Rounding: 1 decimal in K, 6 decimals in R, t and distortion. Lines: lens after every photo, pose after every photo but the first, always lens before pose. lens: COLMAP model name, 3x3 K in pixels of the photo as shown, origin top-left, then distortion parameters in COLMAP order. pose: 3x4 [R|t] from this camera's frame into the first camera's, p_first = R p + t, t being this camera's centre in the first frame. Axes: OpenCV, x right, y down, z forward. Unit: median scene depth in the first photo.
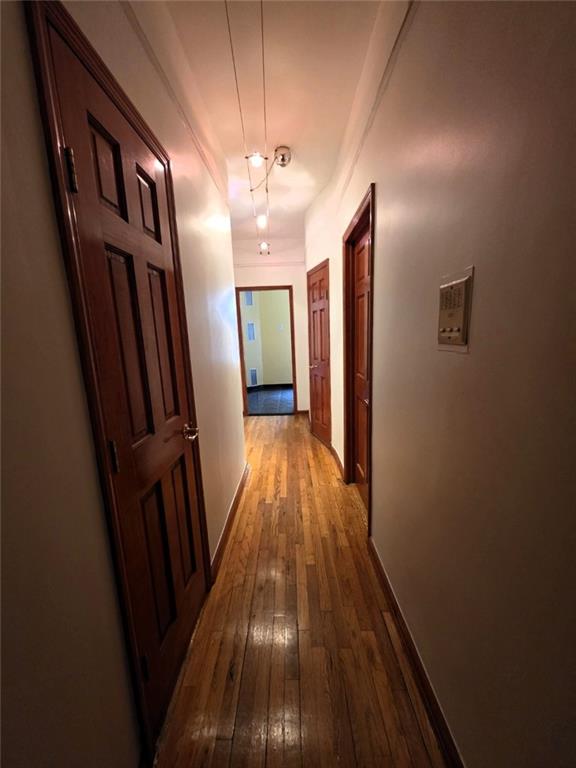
lens RADIAL K [[302.4, 0, 288.1], [0, 302.4, 385.8], [0, 0, 1]] dist [-0.007071, 0.000779]
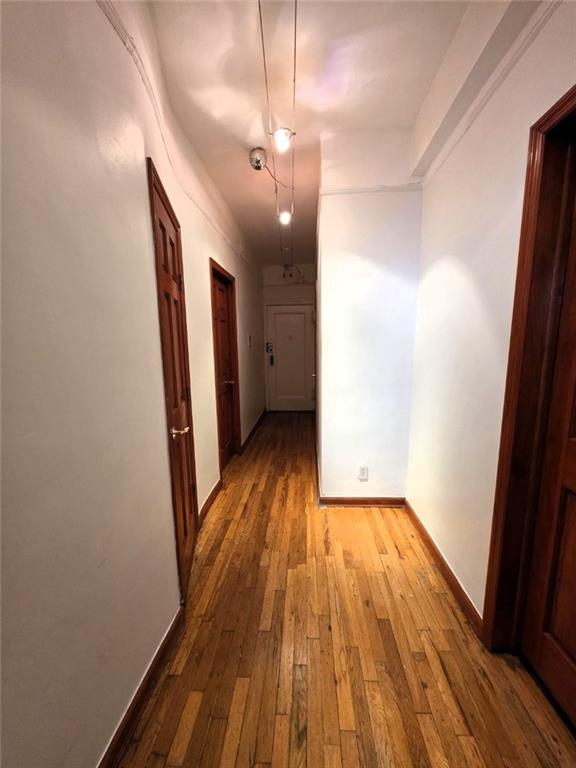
lens RADIAL K [[302.4, 0, 288.6], [0, 302.4, 386.1], [0, 0, 1]] dist [-0.007071, 0.000779]
pose [[-0.996995, 0.038015, 0.067490, -0.121829], [0.057468, 0.947214, 0.315408, -0.311028], [-0.051937, 0.318339, -0.946553, 1.761123]]
